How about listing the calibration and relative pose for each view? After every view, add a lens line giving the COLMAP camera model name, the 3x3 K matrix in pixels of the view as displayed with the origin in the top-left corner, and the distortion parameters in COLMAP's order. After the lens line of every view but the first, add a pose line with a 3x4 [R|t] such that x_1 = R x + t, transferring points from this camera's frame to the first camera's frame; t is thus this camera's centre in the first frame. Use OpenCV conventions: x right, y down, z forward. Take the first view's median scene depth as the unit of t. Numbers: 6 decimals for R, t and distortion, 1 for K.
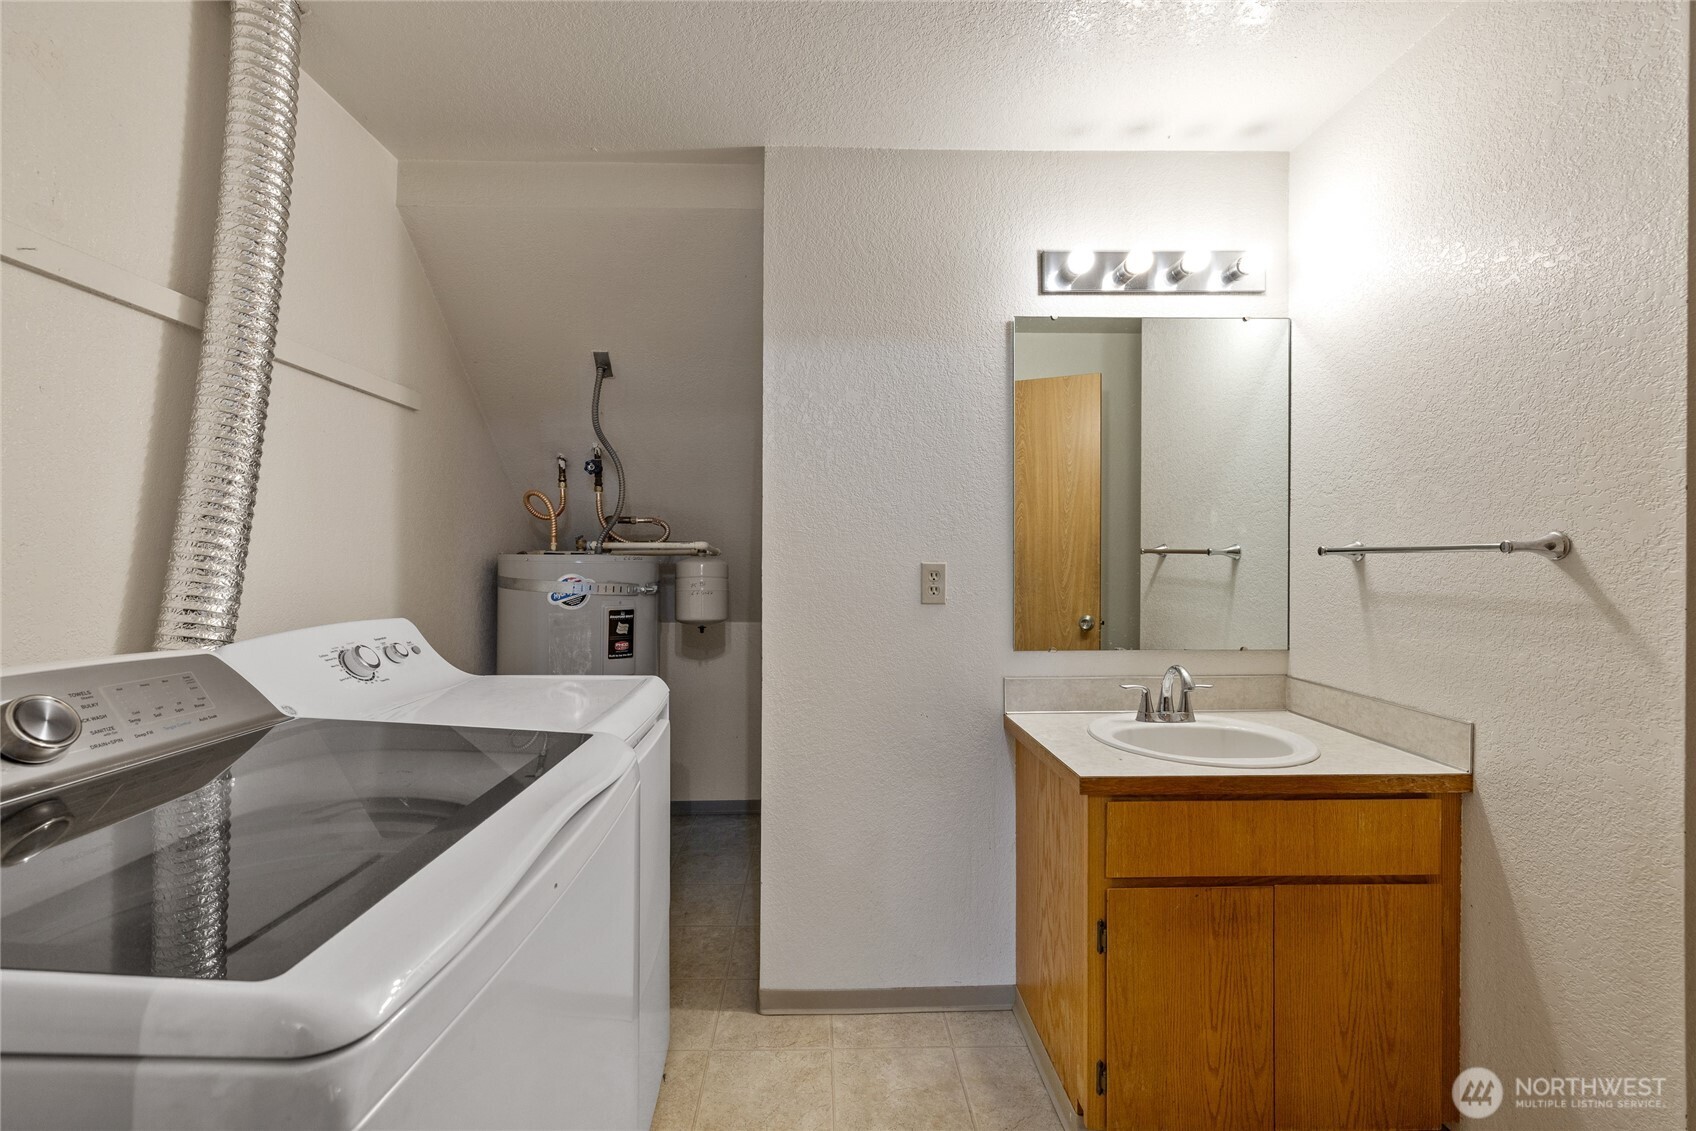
lens RADIAL K [[720.7, 0, 822.8], [0, 720.7, 561.0], [0, 0, 1]] dist [-0.002388, 0.000707]
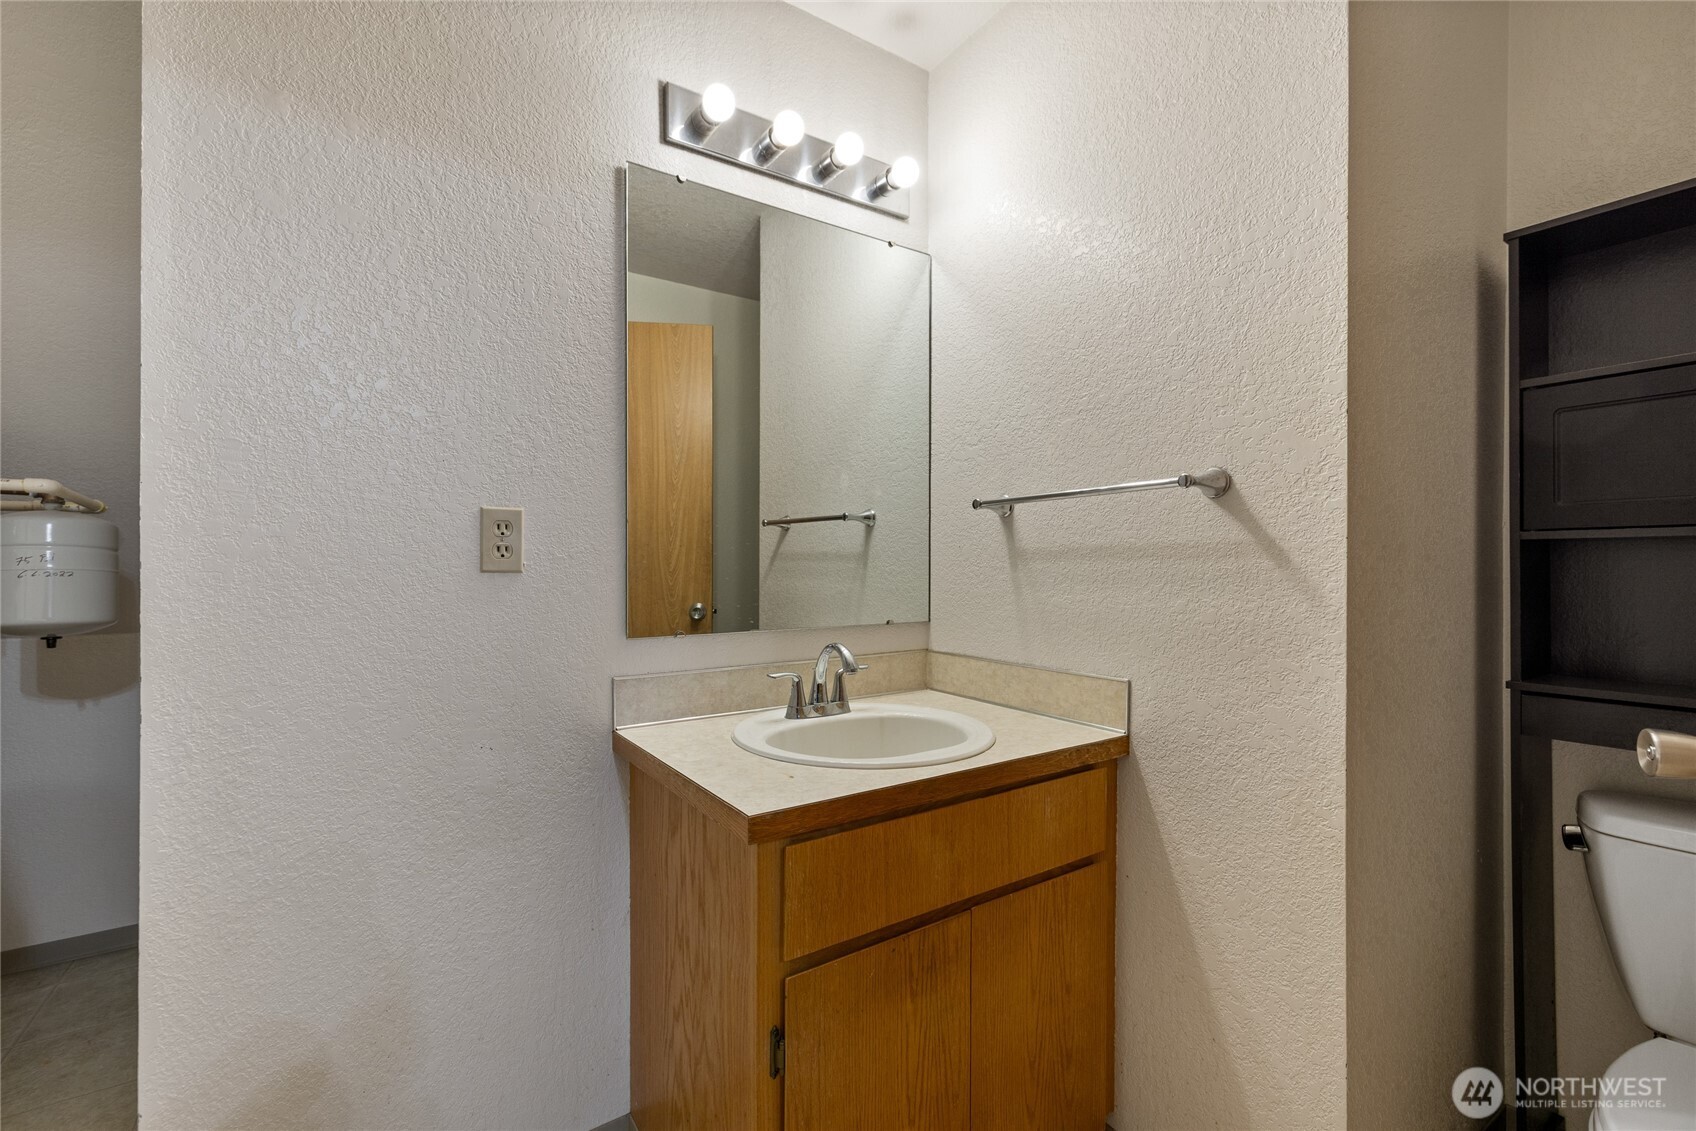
lens RADIAL K [[729.1, 0, 833.2], [0, 729.1, 567.5], [0, 0, 1]] dist [-0.000341, 0.000364]
pose [[0.841661, -0.000783, 0.540006, 0.055783], [0.002079, 0.999996, -0.001789, 0.062095], [-0.540003, 0.002628, 0.841659, 0.319505]]
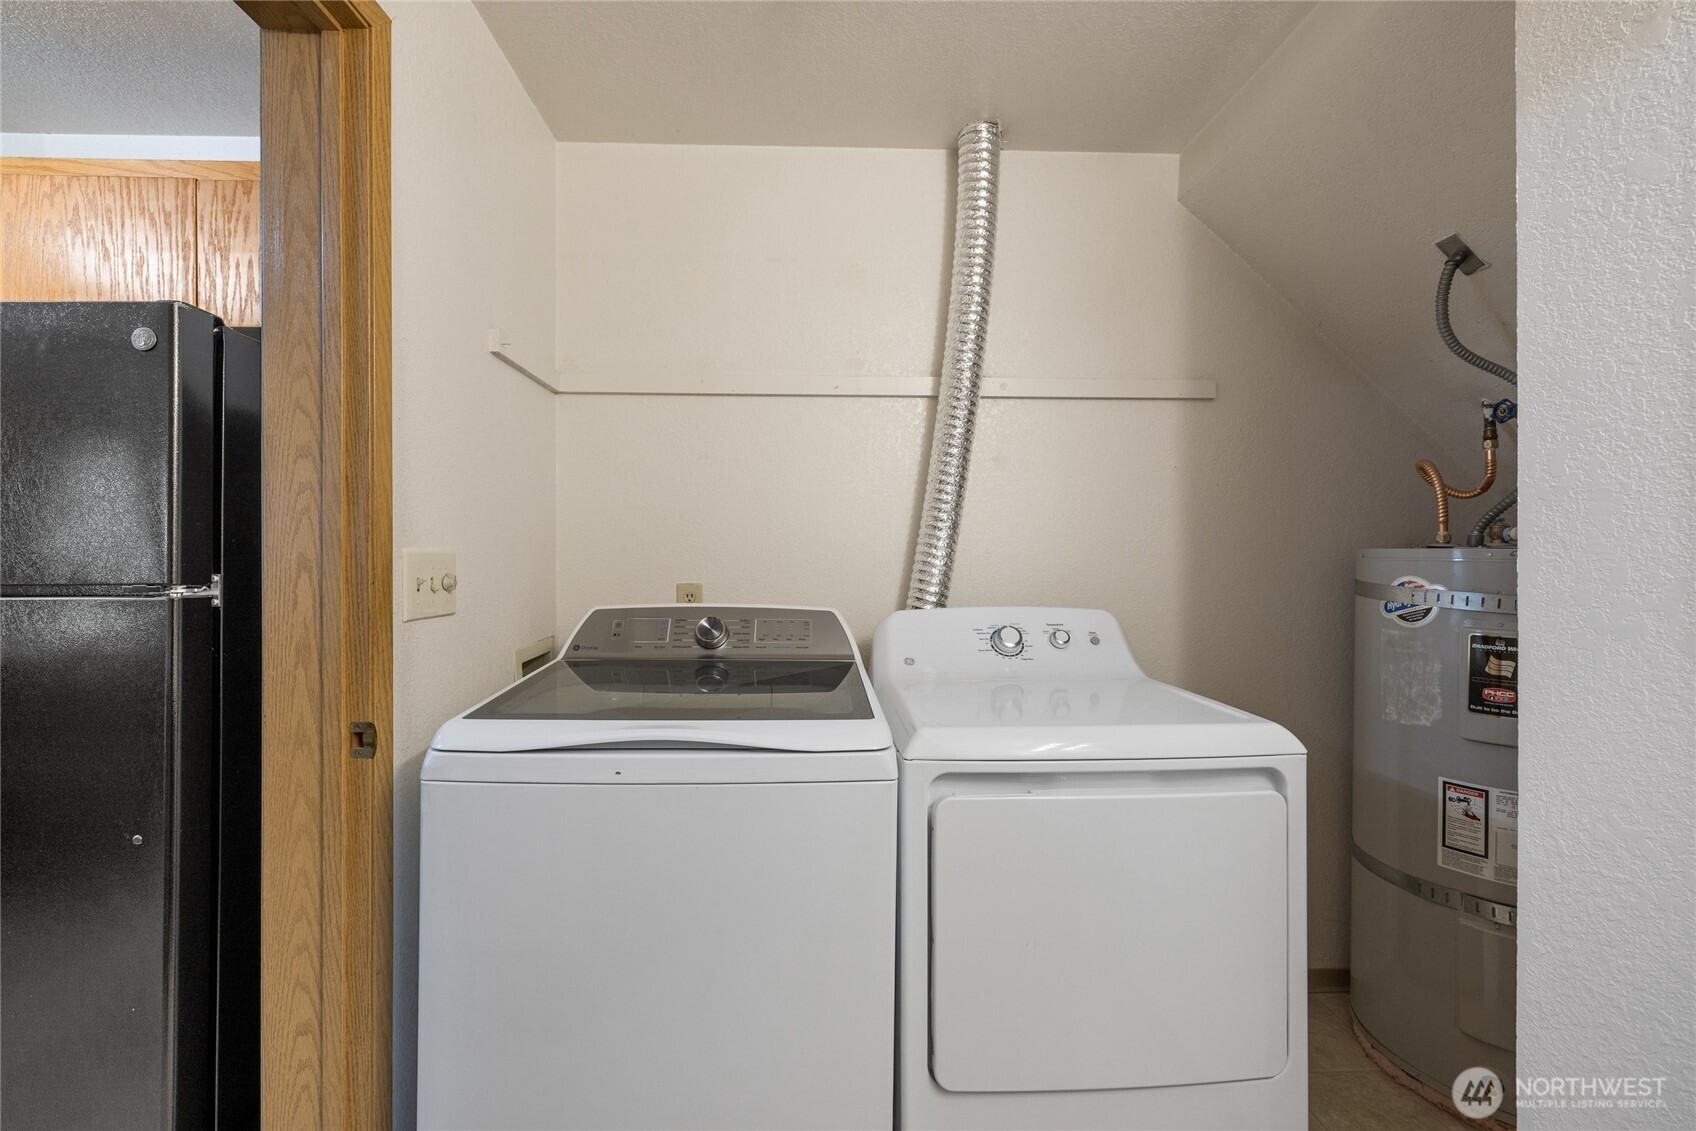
lens RADIAL K [[713.3, 0, 817.6], [0, 713.3, 549.2], [0, 0, 1]] dist [-0.000275, 0.000317]
pose [[0.019645, -0.008045, -0.999775, 0.442051], [-0.002435, 0.999964, -0.008094, -0.001496], [0.999804, 0.002594, 0.019625, 0.558593]]
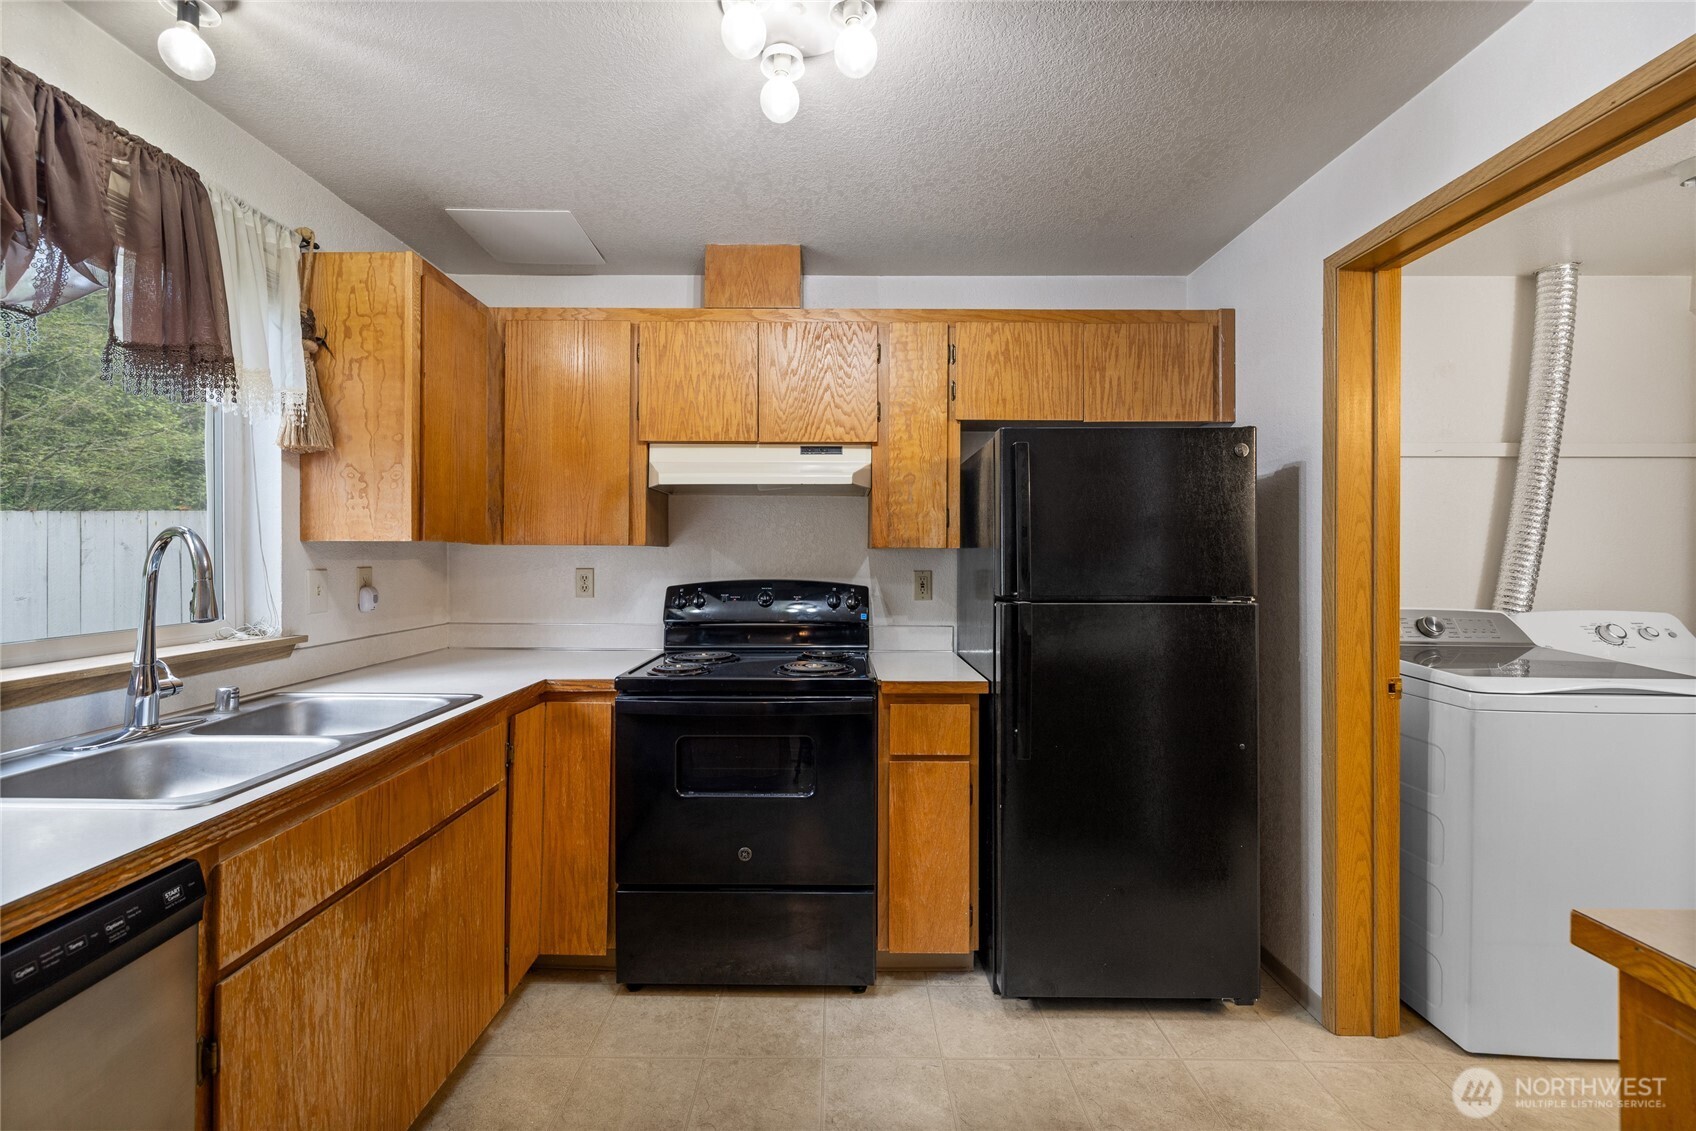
lens RADIAL K [[713.3, 0, 817.6], [0, 713.3, 549.2], [0, 0, 1]] dist [-0.000275, 0.000317]
pose [[-0.020041, -0.004234, -0.999790, 0.897377], [-0.004799, 0.999980, -0.004138, -0.036599], [0.999788, 0.004715, -0.020060, -0.702671]]
